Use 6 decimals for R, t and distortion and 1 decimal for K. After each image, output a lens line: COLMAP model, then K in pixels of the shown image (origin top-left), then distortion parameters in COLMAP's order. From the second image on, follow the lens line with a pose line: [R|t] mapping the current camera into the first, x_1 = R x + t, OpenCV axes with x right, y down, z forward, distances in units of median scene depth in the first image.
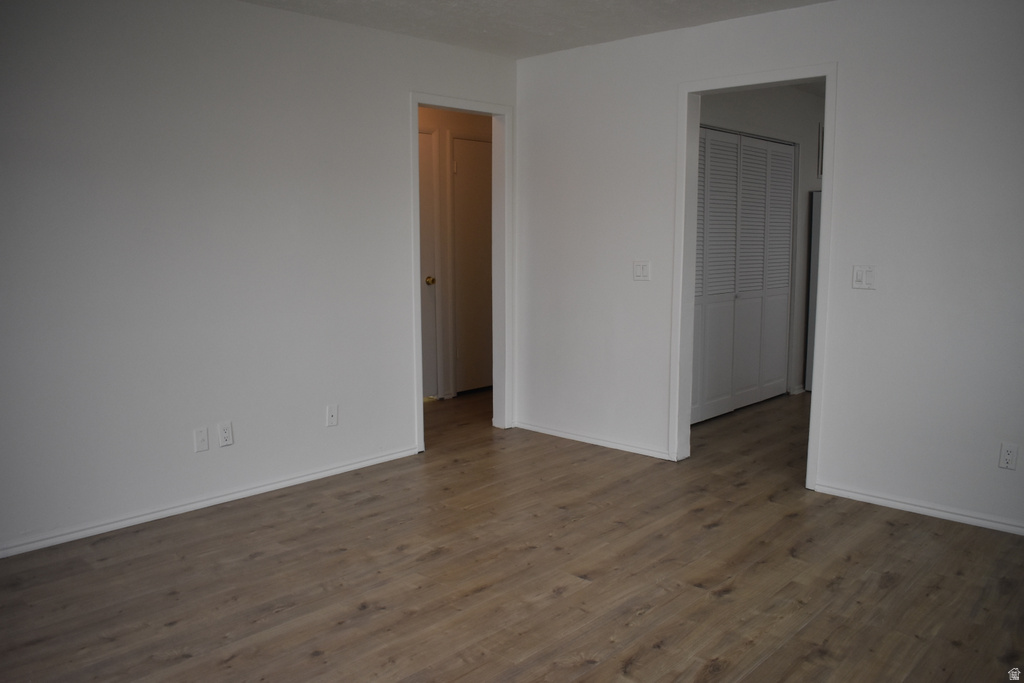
lens RADIAL K [[814.4, 0, 521.7], [0, 814.4, 344.4], [0, 0, 1]] dist [-0.090319, -0.000271]
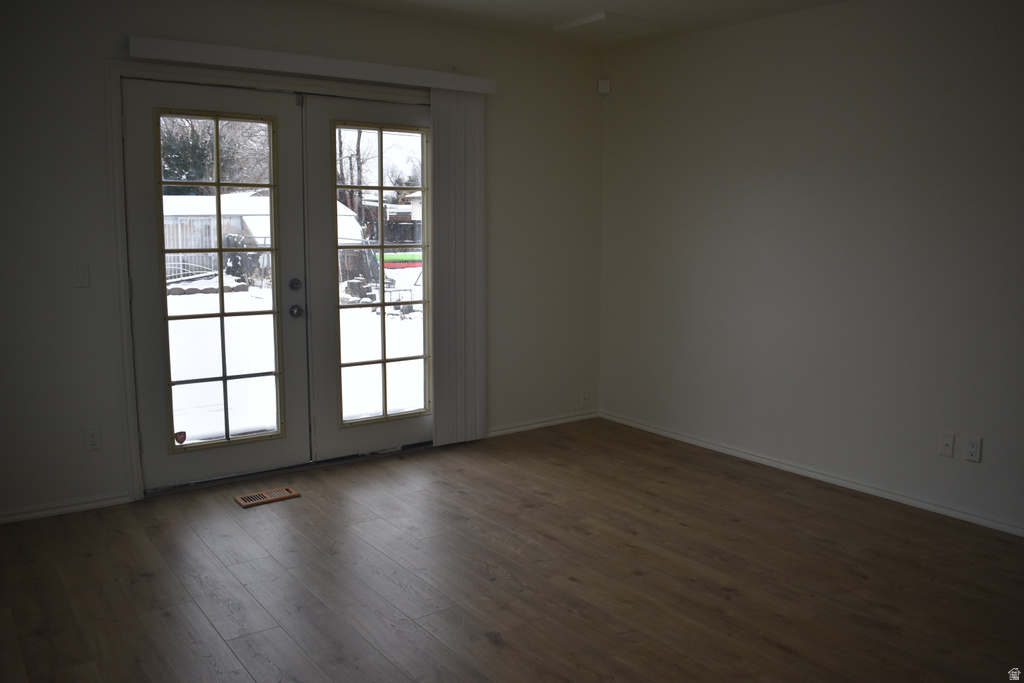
lens RADIAL K [[814.4, 0, 521.7], [0, 814.4, 344.4], [0, 0, 1]] dist [-0.090319, -0.000271]
pose [[-0.187664, 0.139408, -0.972290, 0.697593], [-0.140544, 0.975880, 0.167049, -0.096837], [0.972126, 0.167999, -0.163545, 0.746779]]
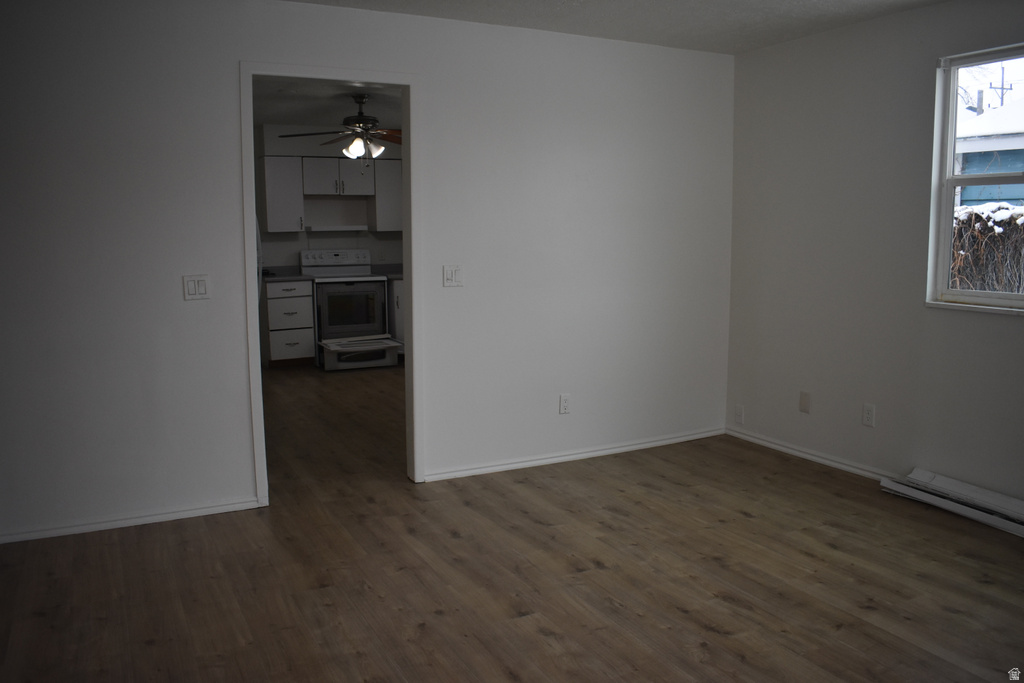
lens RADIAL K [[814.4, 0, 521.7], [0, 814.4, 344.4], [0, 0, 1]] dist [-0.090319, -0.000271]
pose [[0.326560, -0.126620, 0.936657, -0.702168], [0.131645, 0.987420, 0.087585, -0.088989], [-0.935964, 0.094704, 0.339120, 0.629234]]
